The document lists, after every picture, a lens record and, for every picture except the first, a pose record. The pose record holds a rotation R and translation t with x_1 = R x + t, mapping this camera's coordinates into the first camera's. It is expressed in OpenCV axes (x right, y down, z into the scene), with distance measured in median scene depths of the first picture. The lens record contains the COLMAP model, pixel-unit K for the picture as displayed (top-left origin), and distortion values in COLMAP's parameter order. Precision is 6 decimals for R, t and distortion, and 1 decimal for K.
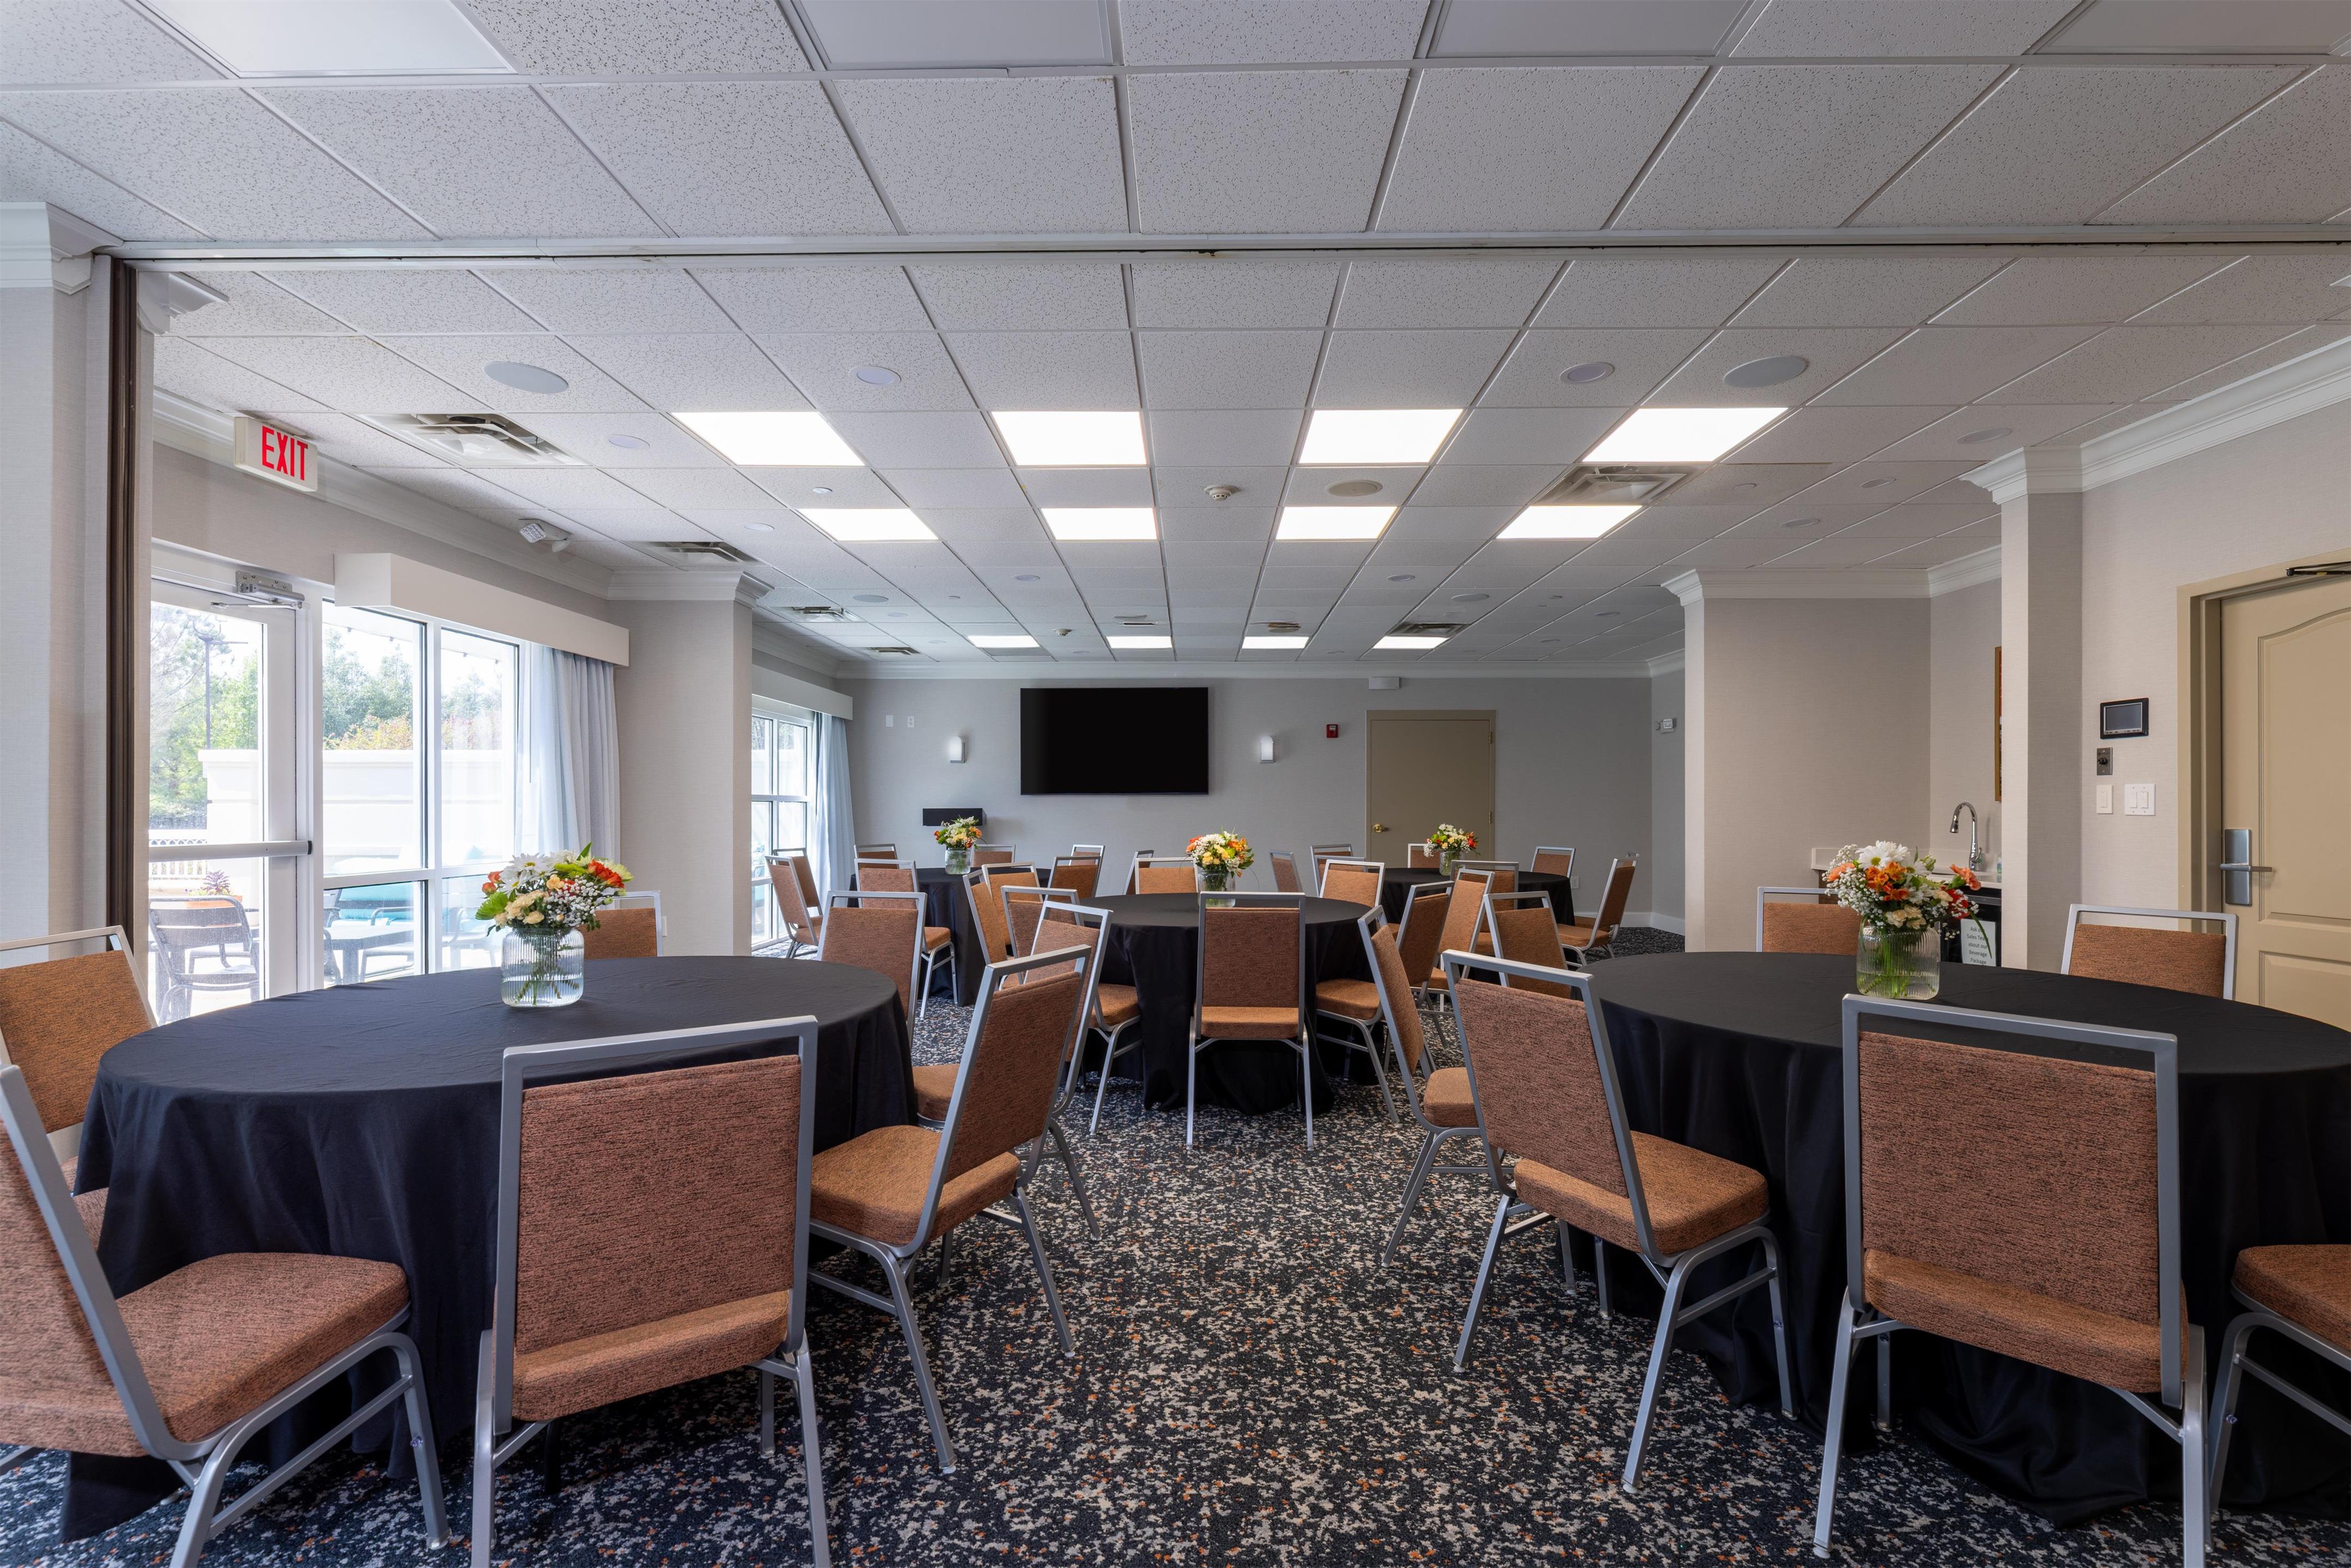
lens RADIAL K [[985.7, 0, 1134.9], [0, 985.7, 790.0], [0, 0, 1]] dist [0.004006, -0.000876]
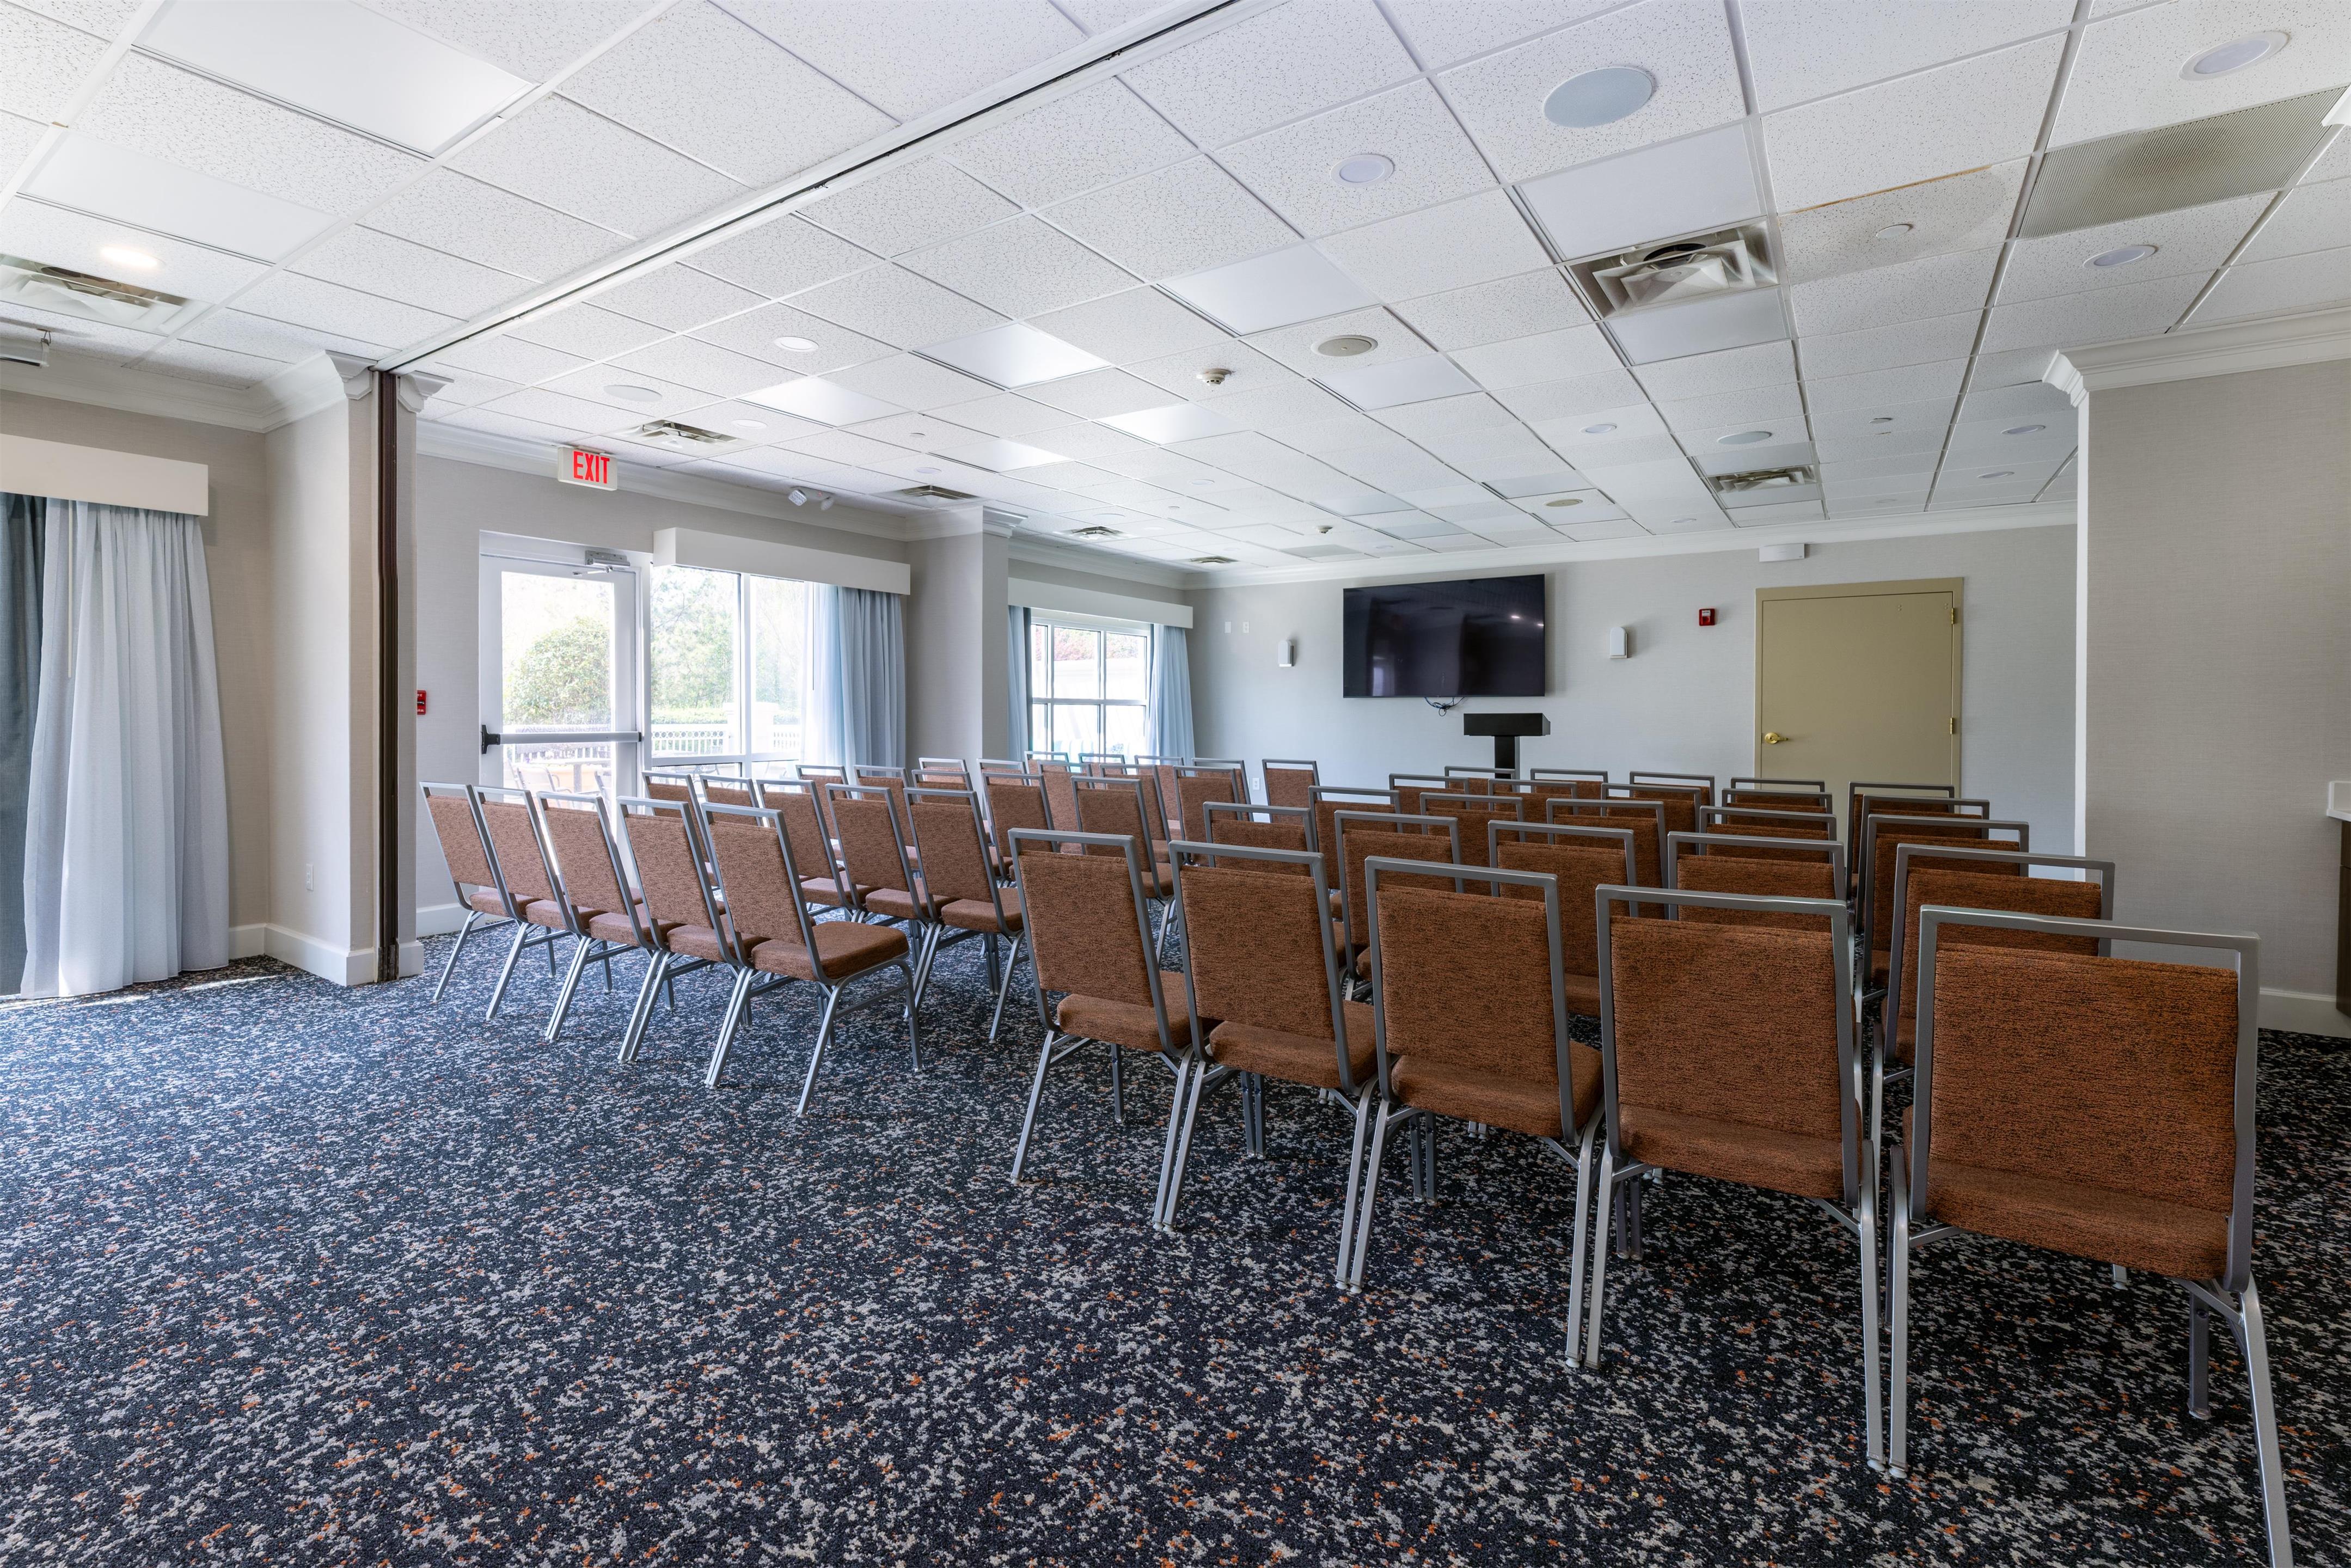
lens RADIAL K [[985.7, 0, 1226.3], [0, 985.7, 753.0], [0, 0, 1]] dist [0.004006, -0.000876]
pose [[0.852649, 0.027279, -0.521772, 0.599494], [0.006290, 0.998028, 0.062456, -0.004751], [0.522447, -0.056535, 0.850796, 0.191585]]
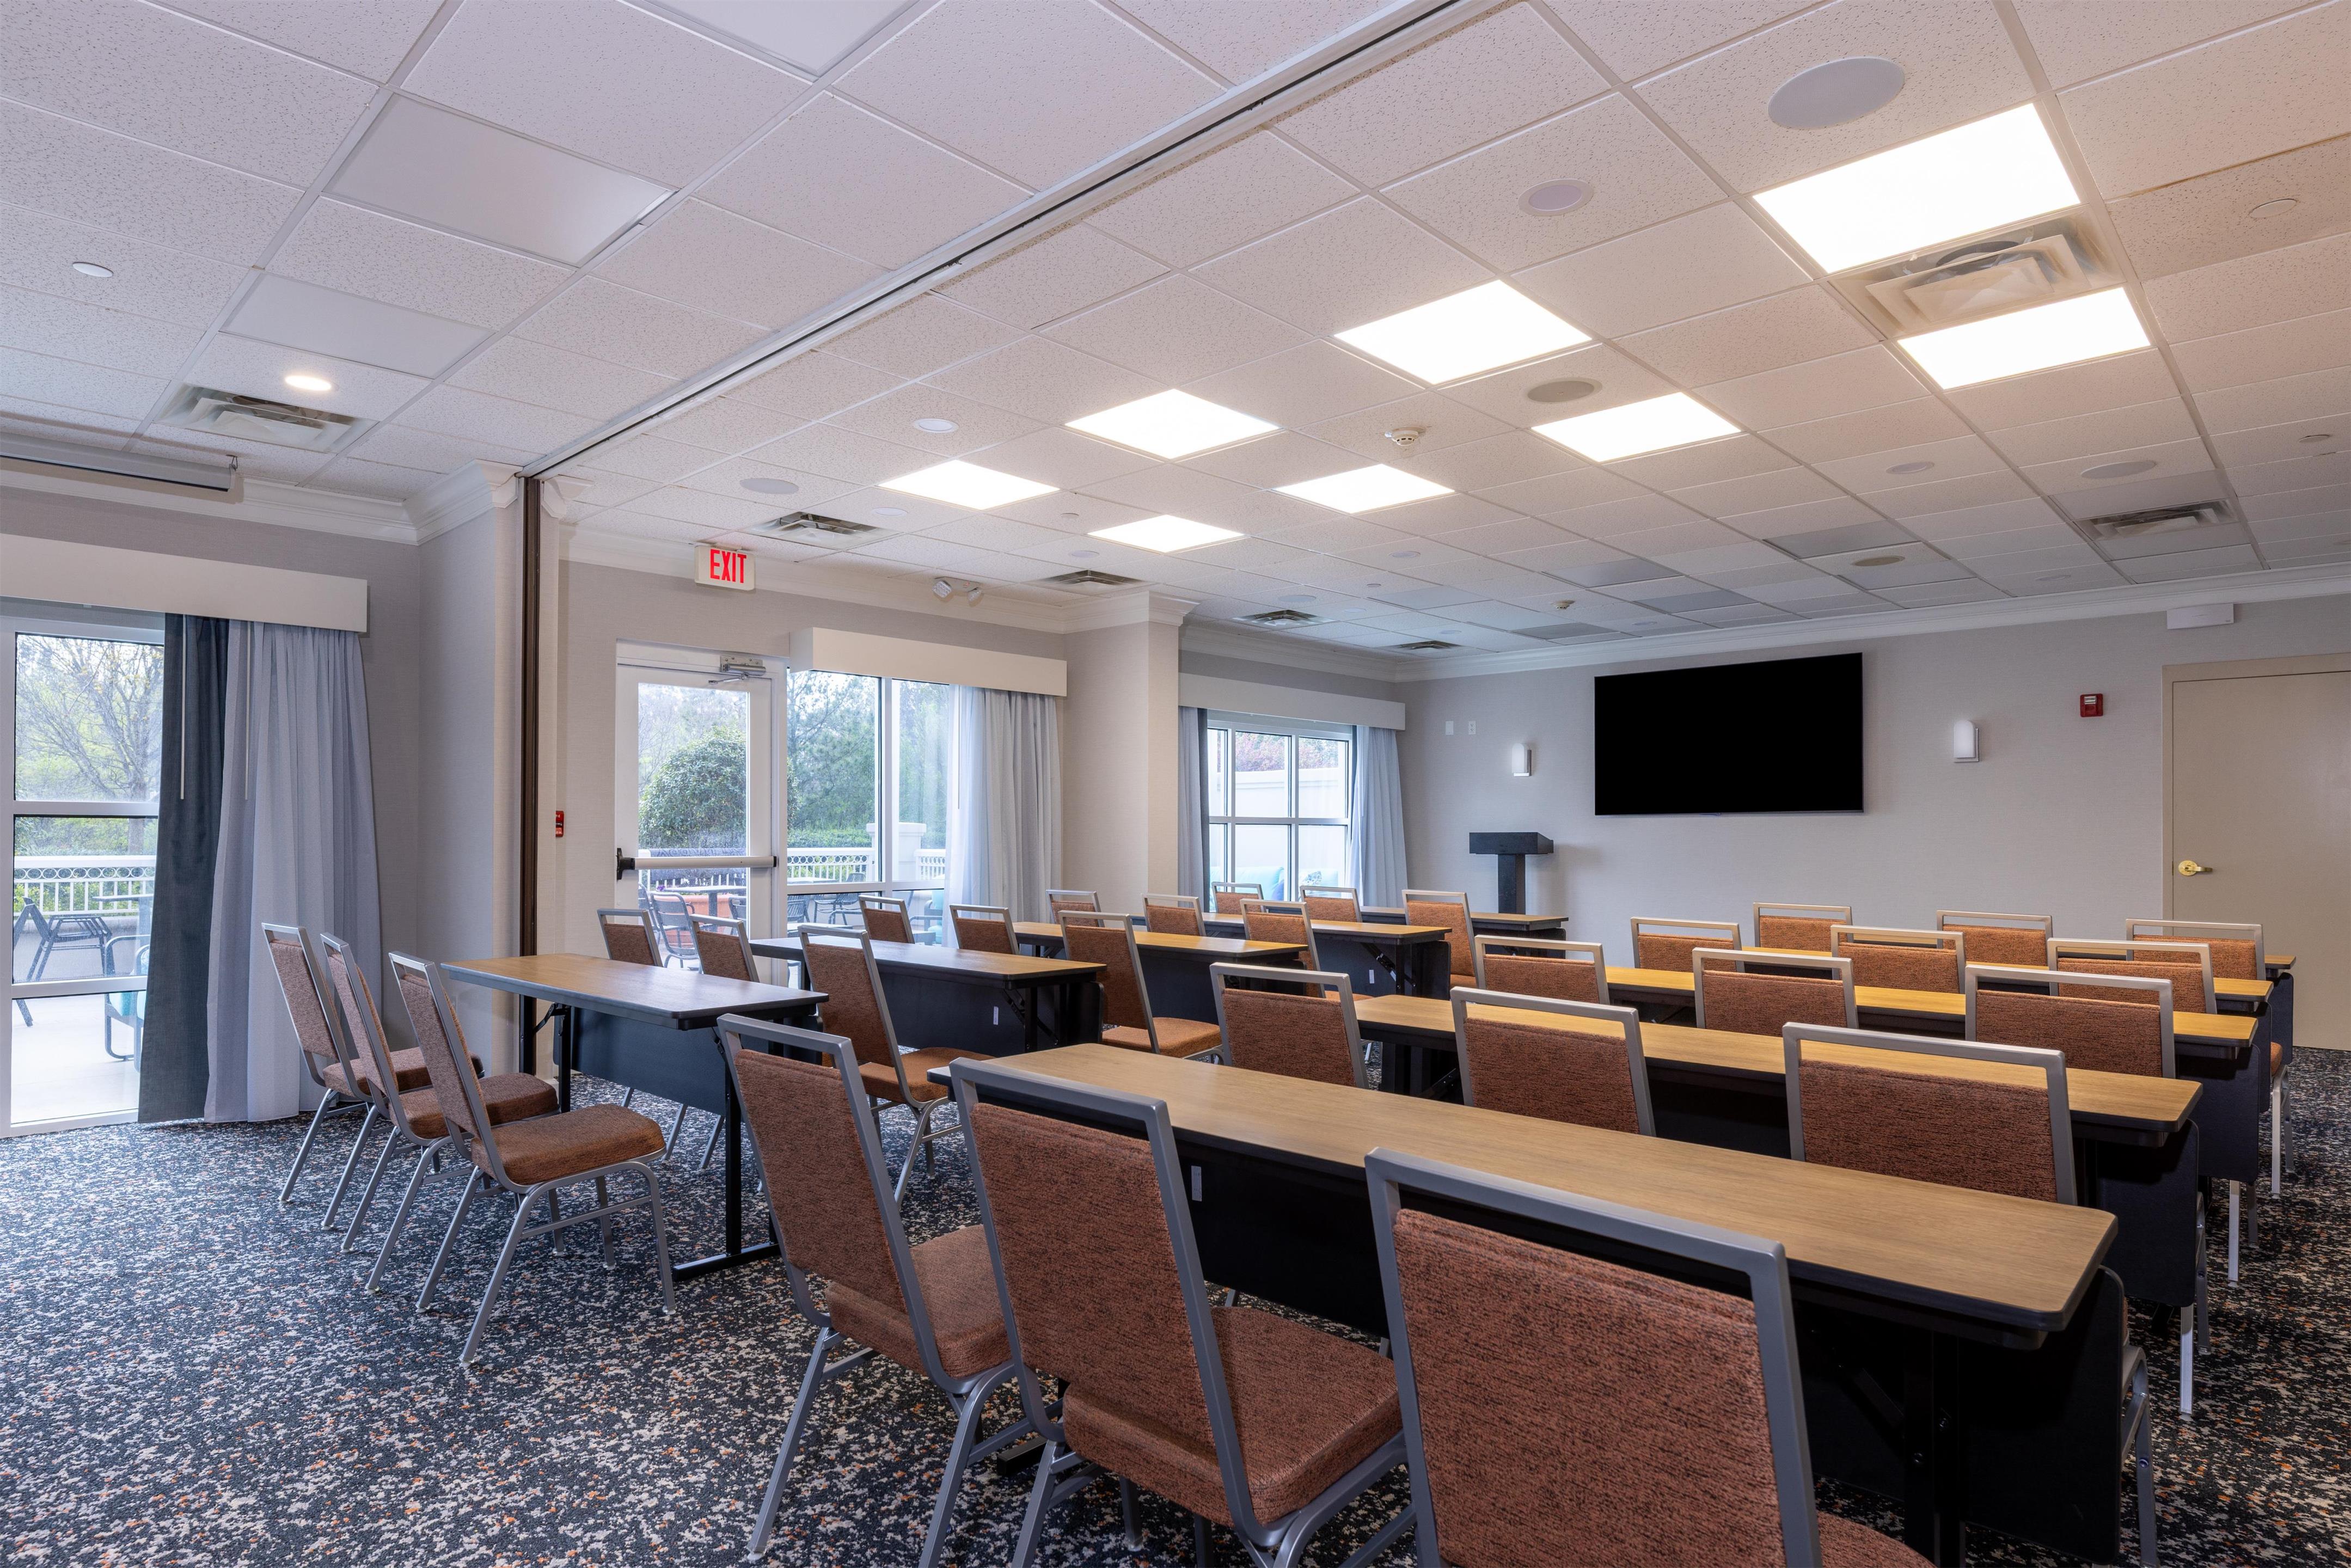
lens RADIAL K [[1240.1, 0, 1254.6], [0, 1240.1, 875.4], [0, 0, 1]] dist [-0.004043, 0.002455]
pose [[0.751746, 0.026947, -0.658902, 0.657834], [0.011335, 0.998489, 0.053767, -0.005977], [0.659356, -0.047888, 0.750304, 0.167596]]
